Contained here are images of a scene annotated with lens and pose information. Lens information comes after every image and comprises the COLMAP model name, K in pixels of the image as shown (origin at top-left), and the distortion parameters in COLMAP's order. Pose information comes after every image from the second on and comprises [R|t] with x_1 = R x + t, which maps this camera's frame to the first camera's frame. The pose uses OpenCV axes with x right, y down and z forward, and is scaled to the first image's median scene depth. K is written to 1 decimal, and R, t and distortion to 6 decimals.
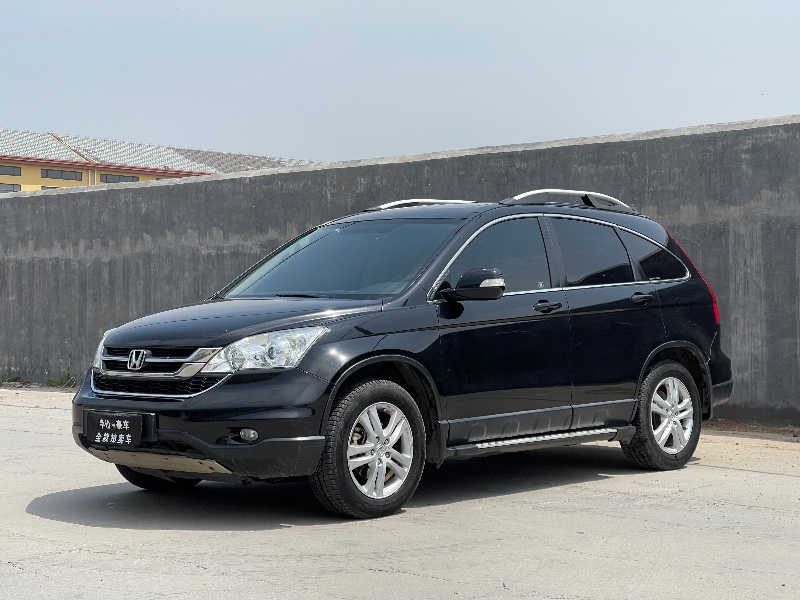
lens RADIAL K [[1492.4, 0, 393.7], [0, 1492.4, 301.5], [0, 0, 1]] dist [0.191475, 0.000000]
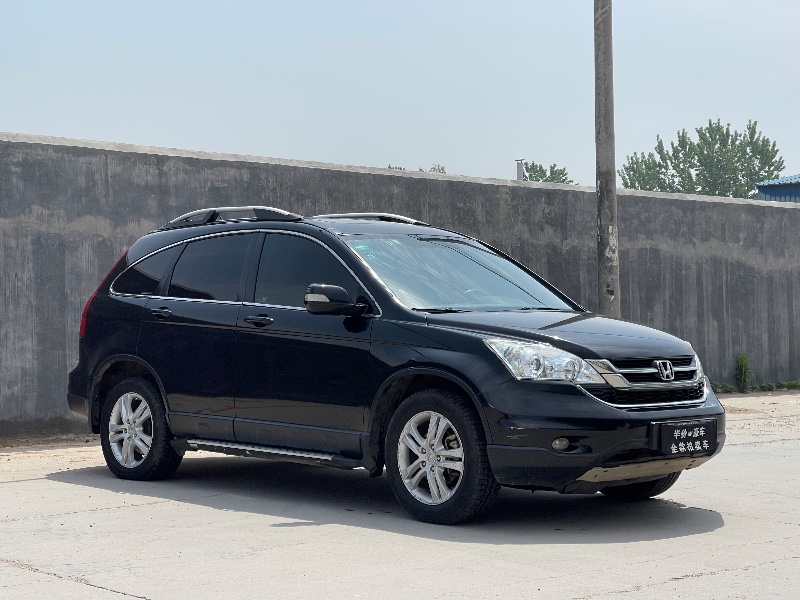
lens RADIAL K [[1492.4, 0, 394.6], [0, 1492.4, 296.3], [0, 0, 1]] dist [0.191475, 0.000000]
pose [[0.035941, 0.014540, 0.999248, -0.758797], [-0.000395, 0.999894, -0.014536, 0.002034], [-0.999354, 0.000128, 0.035943, 0.721640]]
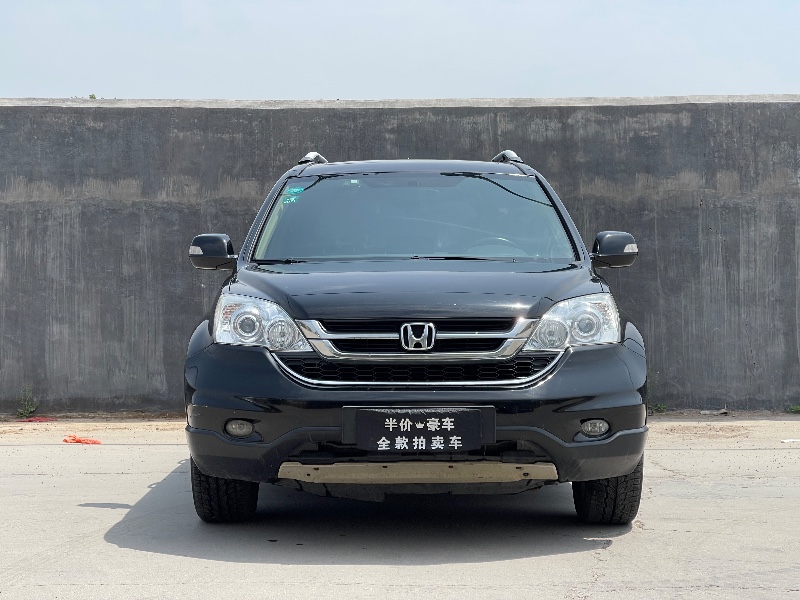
lens RADIAL K [[1492.4, 0, 393.6], [0, 1492.4, 296.4], [0, 0, 1]] dist [0.191475, 0.000000]
pose [[0.730412, 0.006156, 0.682979, -0.429966], [-0.000902, 0.999967, -0.008049, 0.015617], [-0.683007, 0.005263, 0.730393, 0.294546]]
